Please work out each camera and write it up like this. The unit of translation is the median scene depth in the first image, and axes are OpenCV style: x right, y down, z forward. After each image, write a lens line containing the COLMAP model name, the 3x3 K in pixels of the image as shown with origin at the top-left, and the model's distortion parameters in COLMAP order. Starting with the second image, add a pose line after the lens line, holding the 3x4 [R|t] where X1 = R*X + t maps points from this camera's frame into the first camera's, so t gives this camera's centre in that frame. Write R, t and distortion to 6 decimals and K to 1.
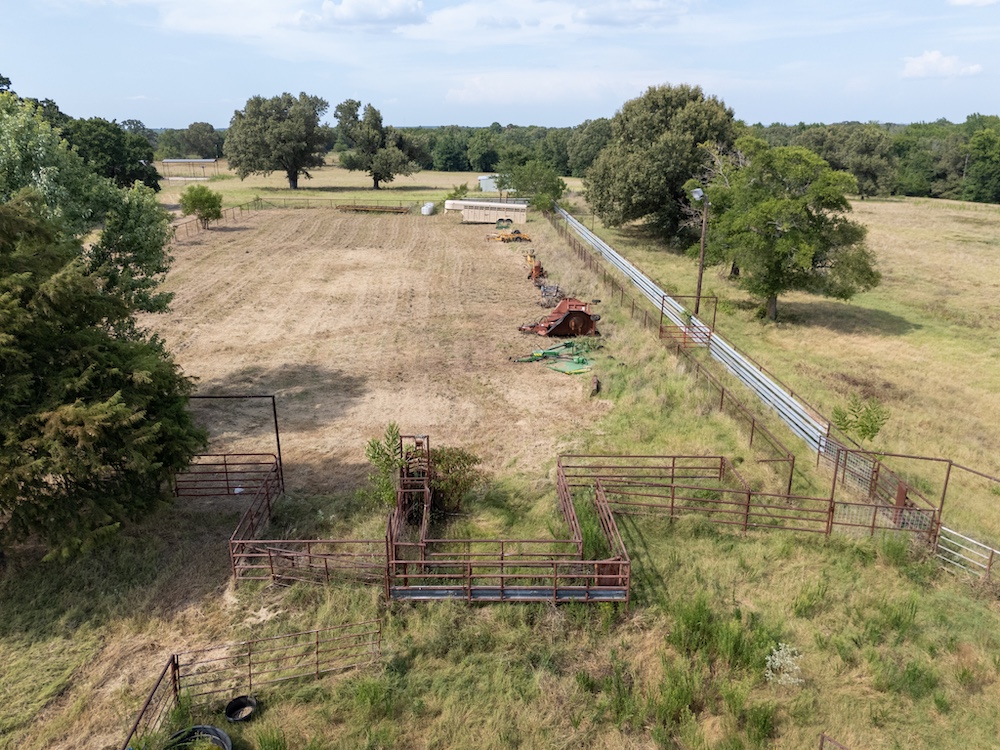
lens RADIAL K [[747.3, 0, 498.2], [0, 747.3, 371.1], [0, 0, 1]] dist [0.049864, -0.031327]
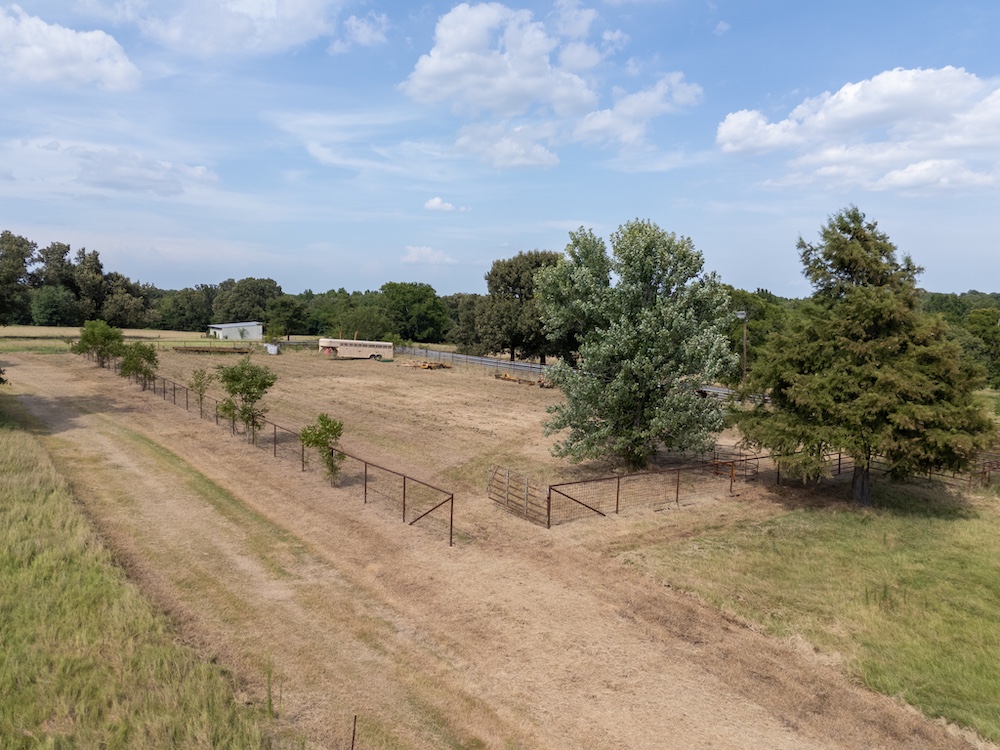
lens RADIAL K [[747.3, 0, 500.5], [0, 747.3, 374.8], [0, 0, 1]] dist [0.049864, -0.031327]
pose [[0.819722, -0.026592, 0.572144, -1.398151], [0.145006, 0.976014, -0.162390, 0.100057], [-0.554103, 0.216078, 0.803916, 0.020103]]
